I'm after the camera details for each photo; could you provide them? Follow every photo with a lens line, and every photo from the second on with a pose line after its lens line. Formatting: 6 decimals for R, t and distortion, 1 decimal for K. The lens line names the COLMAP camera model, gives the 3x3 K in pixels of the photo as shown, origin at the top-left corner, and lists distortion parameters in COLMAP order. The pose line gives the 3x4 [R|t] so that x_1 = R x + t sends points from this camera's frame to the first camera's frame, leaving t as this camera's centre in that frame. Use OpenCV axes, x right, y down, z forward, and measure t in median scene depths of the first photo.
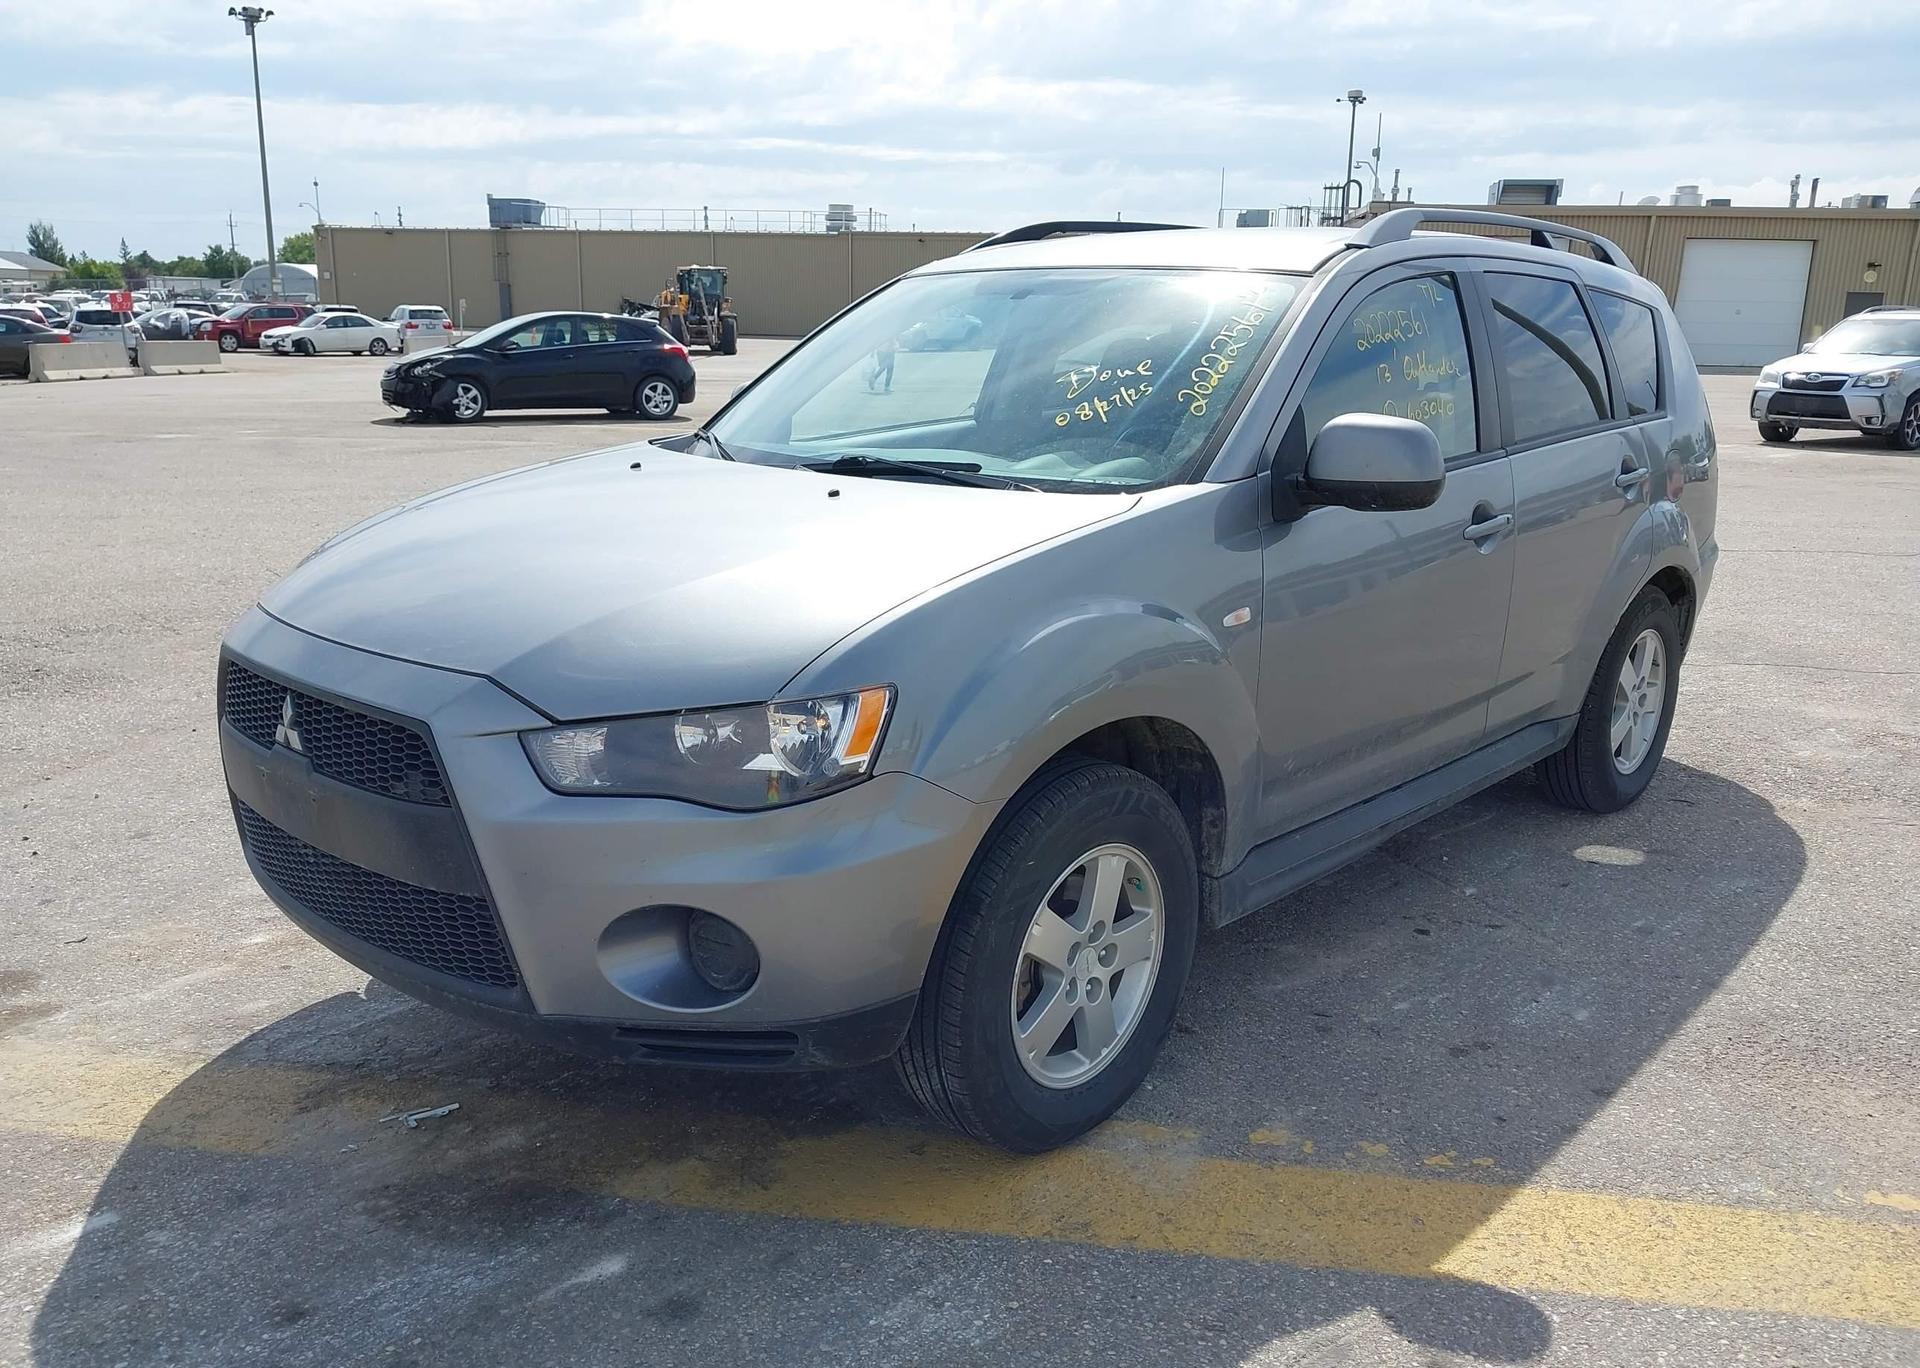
lens RADIAL K [[1535.1, 0, 950.5], [0, 1535.1, 726.6], [0, 0, 1]] dist [0.022910, -0.034667]
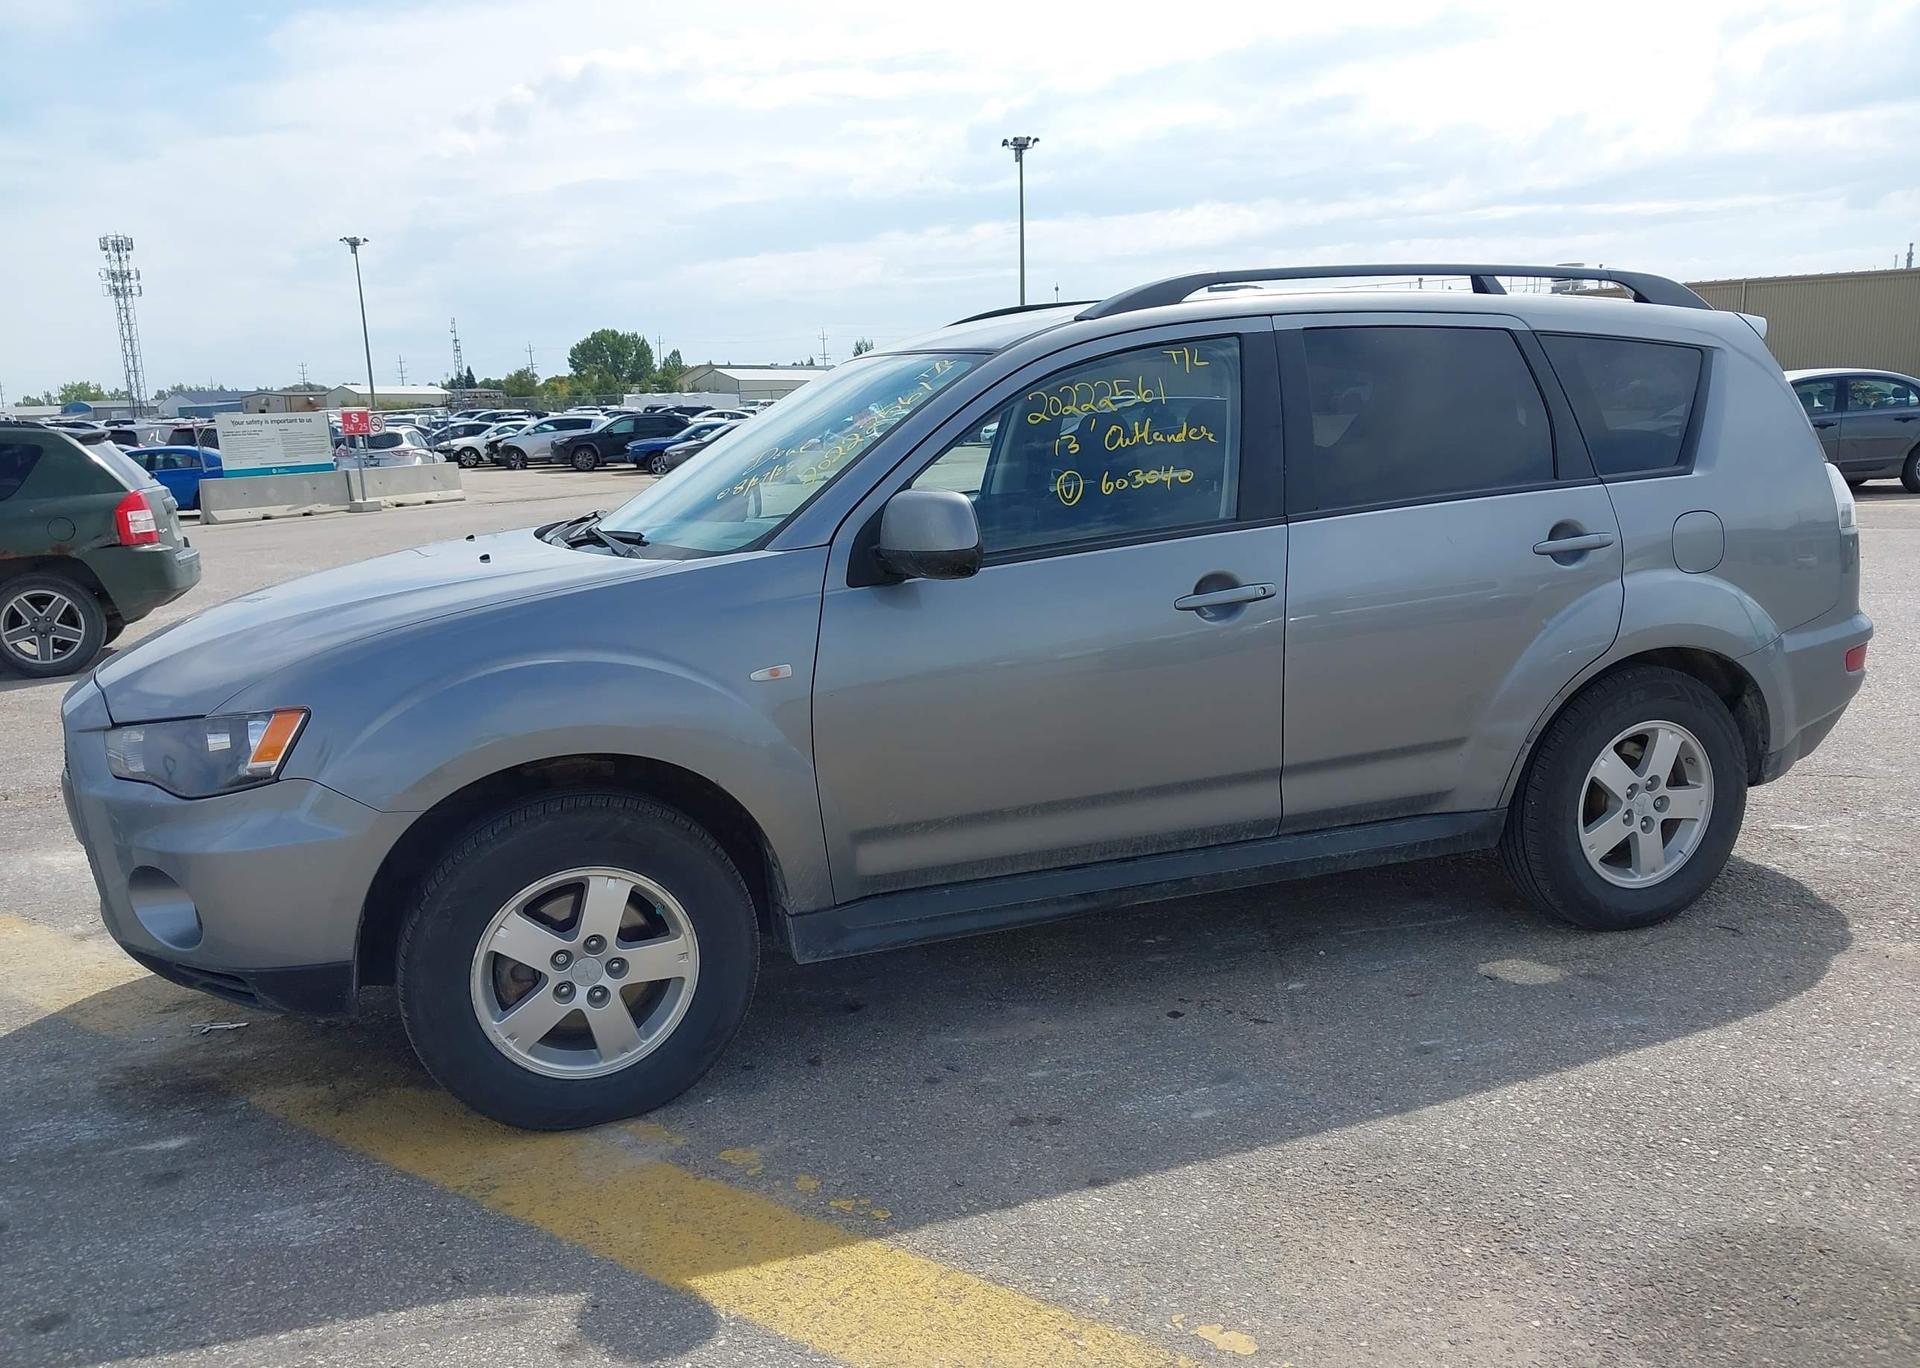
lens RADIAL K [[1535.1, 0, 951.2], [0, 1535.1, 684.4], [0, 0, 1]] dist [0.022910, -0.034667]
pose [[0.890966, 0.042506, -0.452077, 0.058709], [-0.075725, 0.995576, -0.055633, -0.000980], [0.447712, 0.083801, 0.890242, 0.005763]]
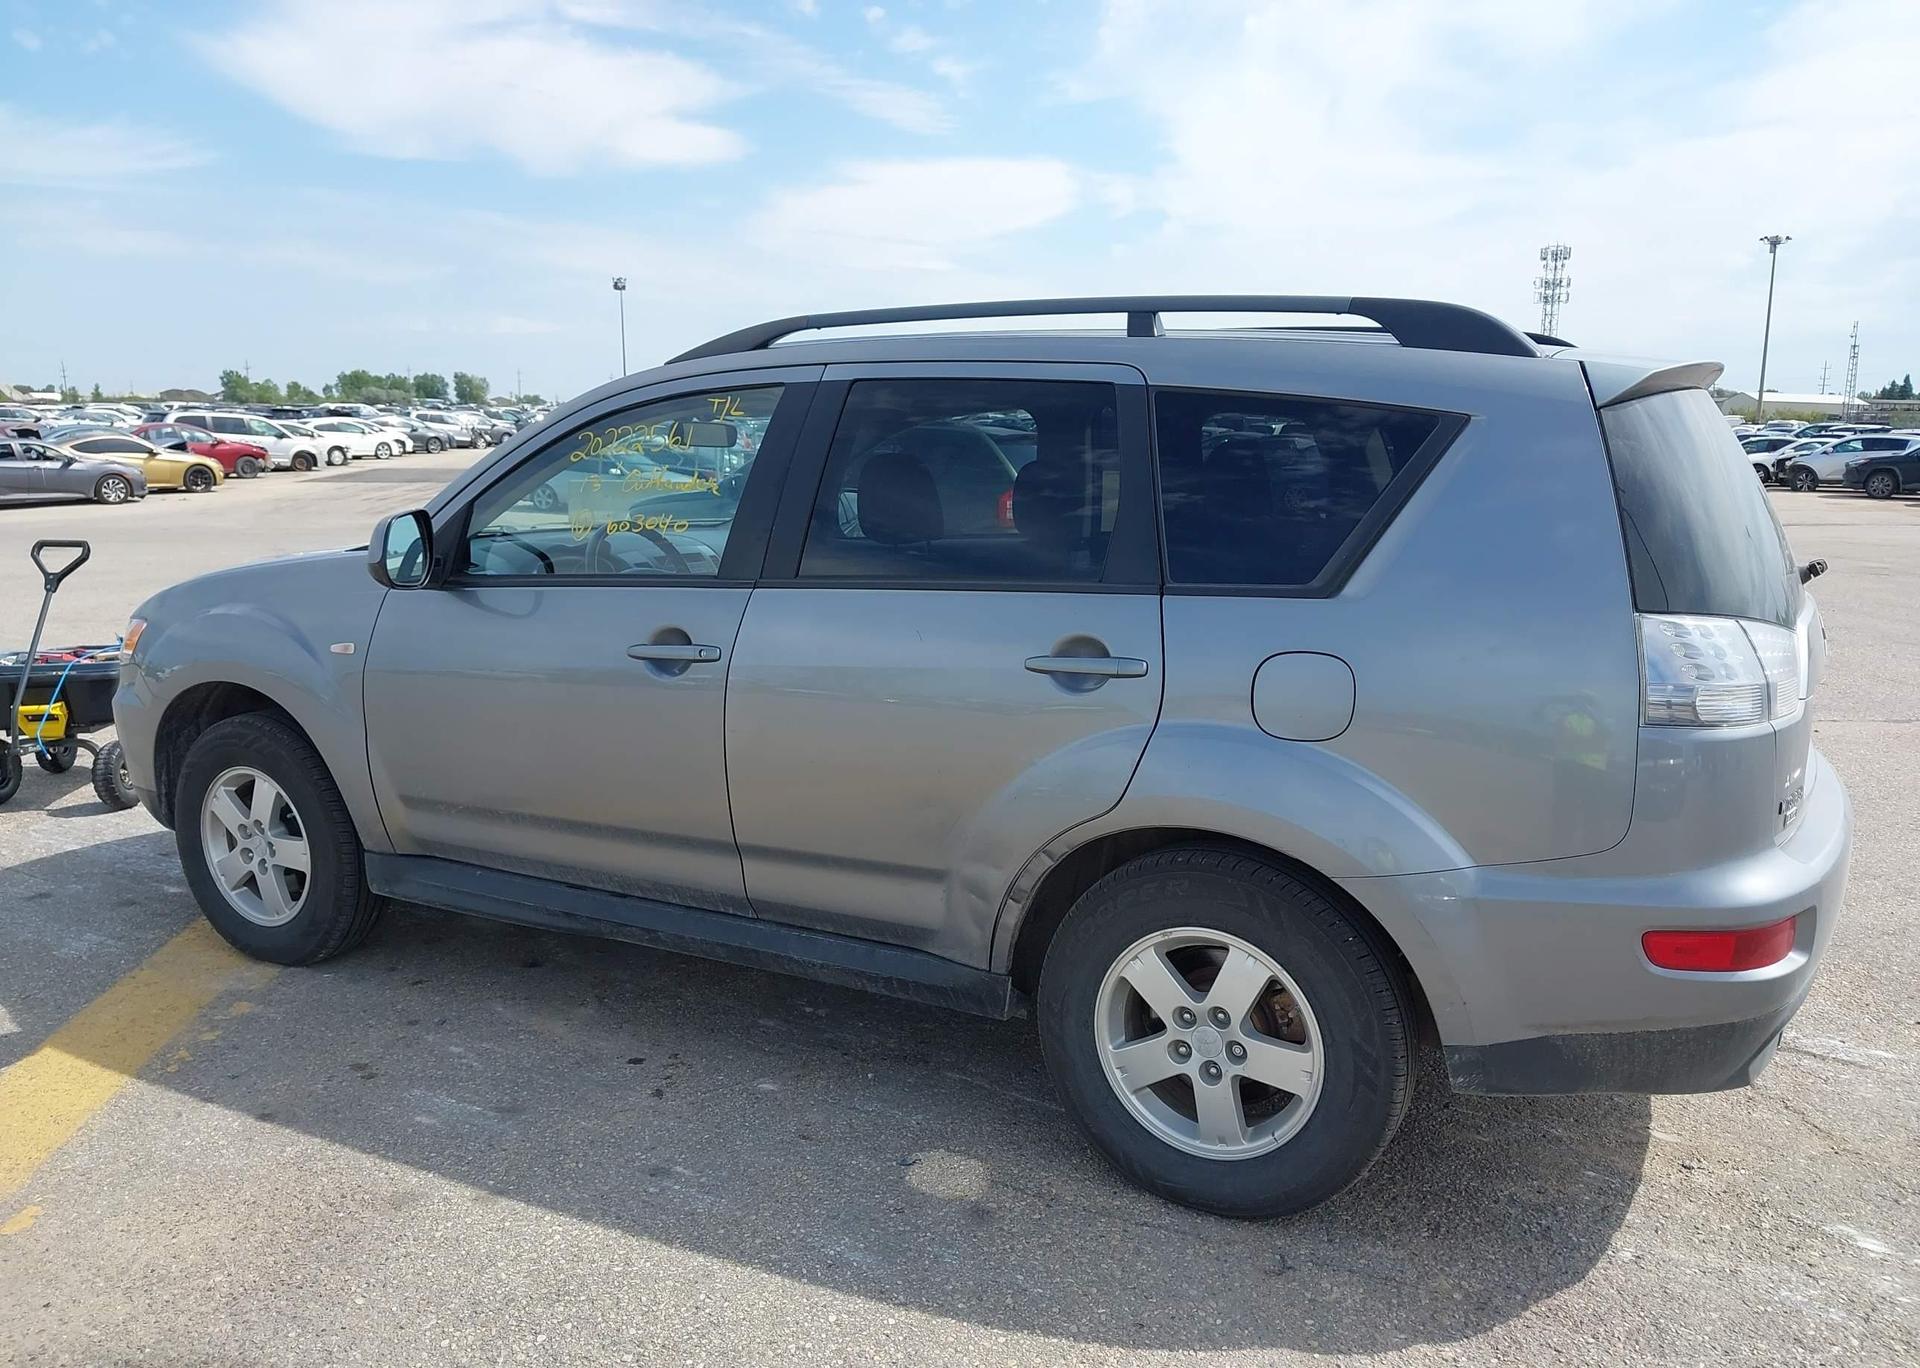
lens RADIAL K [[1535.1, 0, 943.1], [0, 1535.1, 688.0], [0, 0, 1]] dist [0.022910, -0.034667]
pose [[0.230888, 0.157859, -0.960089, 0.119634], [-0.258337, 0.961280, 0.095928, -0.022621], [0.938058, 0.225877, 0.262729, 0.084119]]
